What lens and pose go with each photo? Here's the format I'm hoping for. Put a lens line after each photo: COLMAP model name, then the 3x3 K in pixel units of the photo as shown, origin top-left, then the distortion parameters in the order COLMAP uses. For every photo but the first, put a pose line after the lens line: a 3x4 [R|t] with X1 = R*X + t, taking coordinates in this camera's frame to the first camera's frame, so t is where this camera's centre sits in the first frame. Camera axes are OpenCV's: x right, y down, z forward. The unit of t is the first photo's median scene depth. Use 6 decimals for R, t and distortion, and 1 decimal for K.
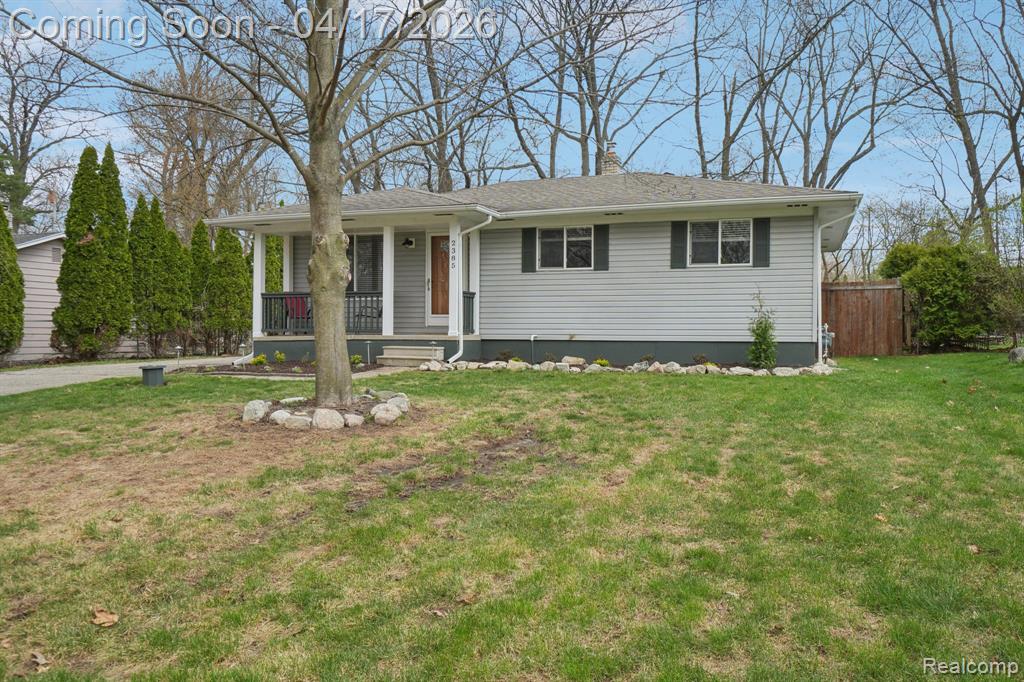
lens RADIAL K [[794.2, 0, 516.1], [0, 794.2, 338.5], [0, 0, 1]] dist [-0.003349, 0.002077]
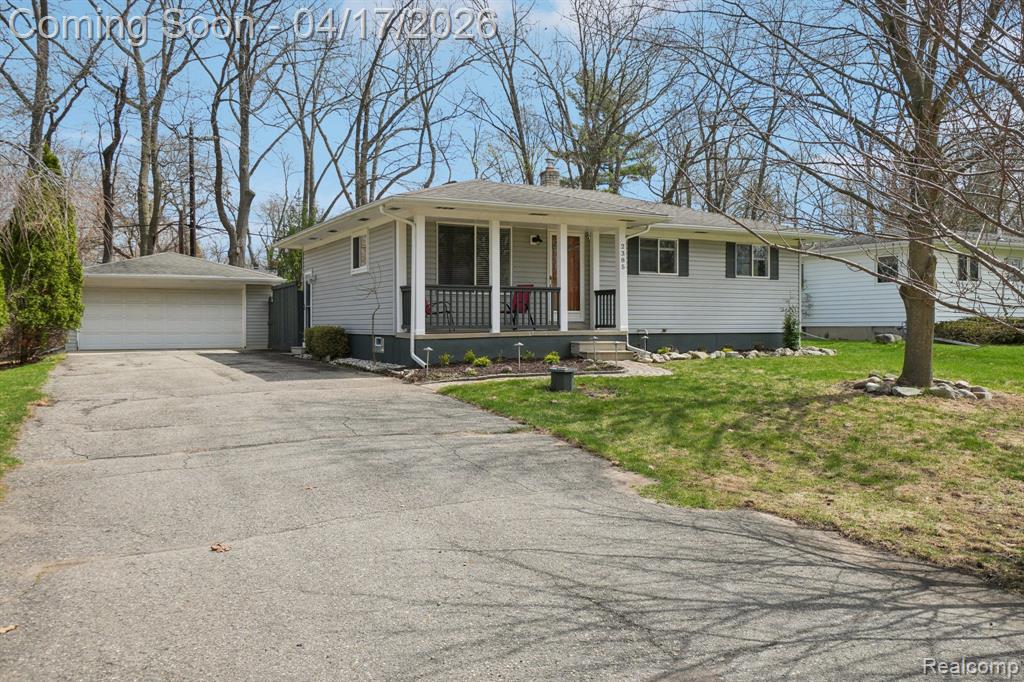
lens RADIAL K [[794.2, 0, 512.7], [0, 794.2, 338.0], [0, 0, 1]] dist [-0.003349, 0.002077]
pose [[0.671391, -0.017454, 0.740898, -0.997296], [0.012536, 0.999847, 0.012195, -0.008947], [-0.740997, 0.001100, 0.671507, 0.372871]]
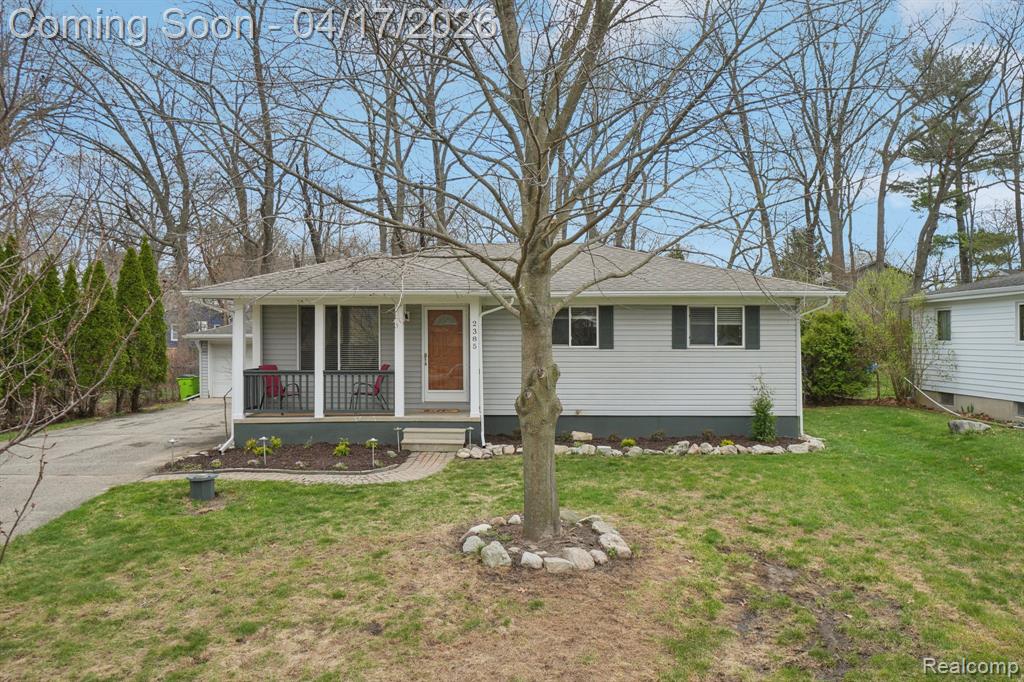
lens RADIAL K [[794.2, 0, 511.6], [0, 794.2, 340.6], [0, 0, 1]] dist [-0.003349, 0.002077]
pose [[0.947316, -0.006400, 0.320235, -0.353290], [0.007206, 0.999973, -0.001331, -0.097494], [-0.320218, 0.003569, 0.947337, 0.042273]]
